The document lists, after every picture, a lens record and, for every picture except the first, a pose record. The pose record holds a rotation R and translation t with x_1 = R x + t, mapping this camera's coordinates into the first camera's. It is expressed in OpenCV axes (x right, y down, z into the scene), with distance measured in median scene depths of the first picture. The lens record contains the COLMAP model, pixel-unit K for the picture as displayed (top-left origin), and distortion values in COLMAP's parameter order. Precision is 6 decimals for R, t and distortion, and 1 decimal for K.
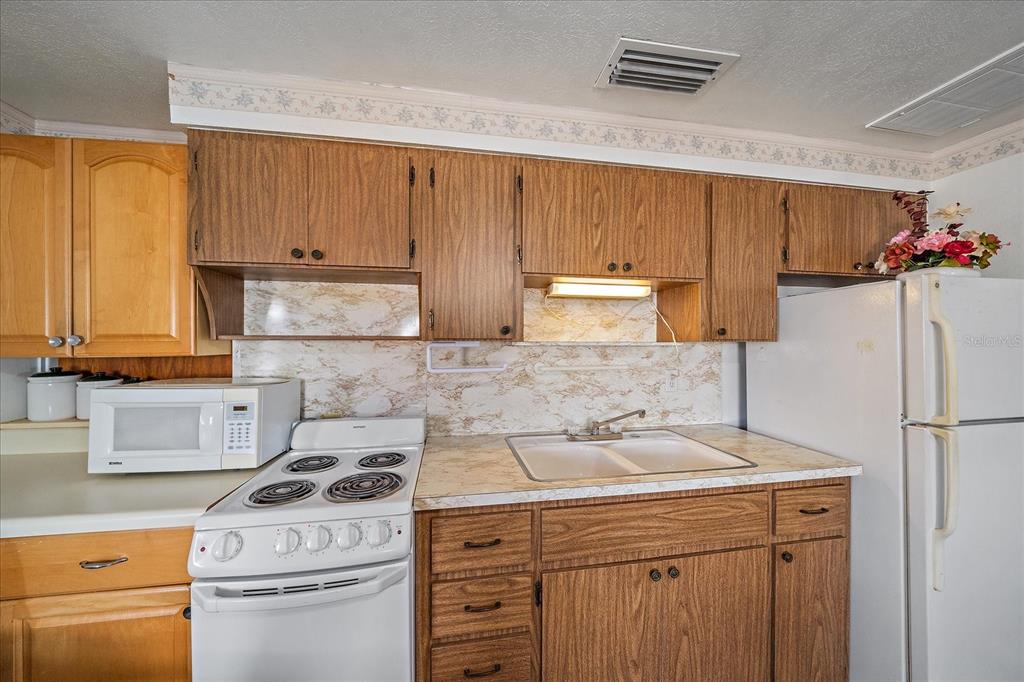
lens RADIAL K [[352.9, 0, 507.3], [0, 352.9, 344.0], [0, 0, 1]] dist [-0.006154, 0.000059]
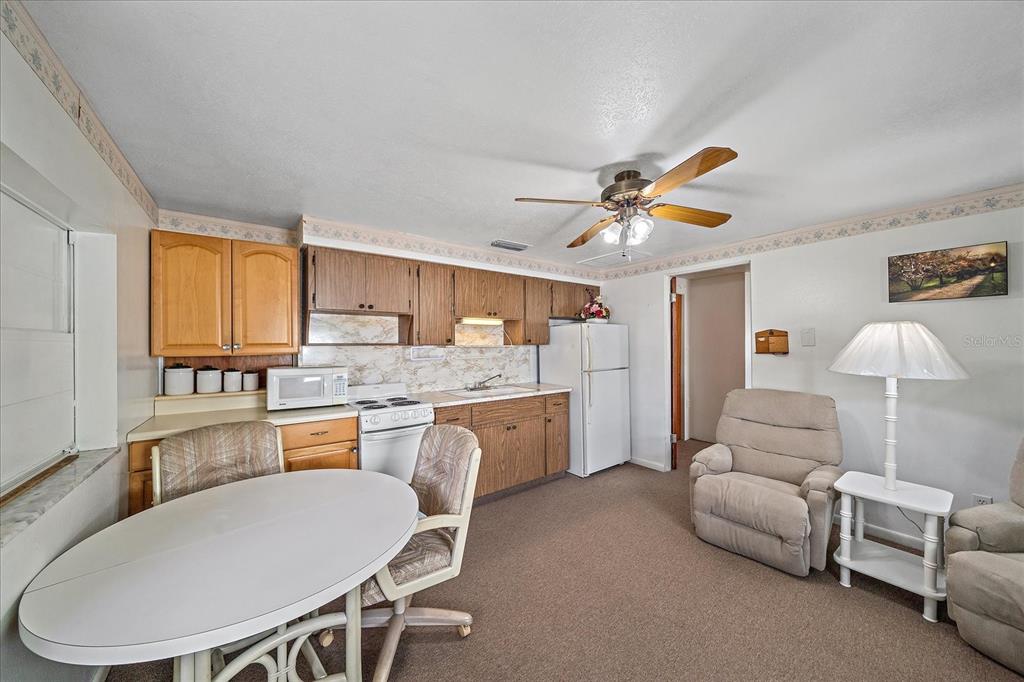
lens RADIAL K [[349.2, 0, 505.1], [0, 349.2, 344.5], [0, 0, 1]] dist [0.000206, 0.000030]
pose [[0.894551, -0.005285, 0.446935, -0.662570], [0.007420, 0.999968, -0.003028, -0.003461], [-0.446904, 0.006025, 0.894561, -1.157125]]
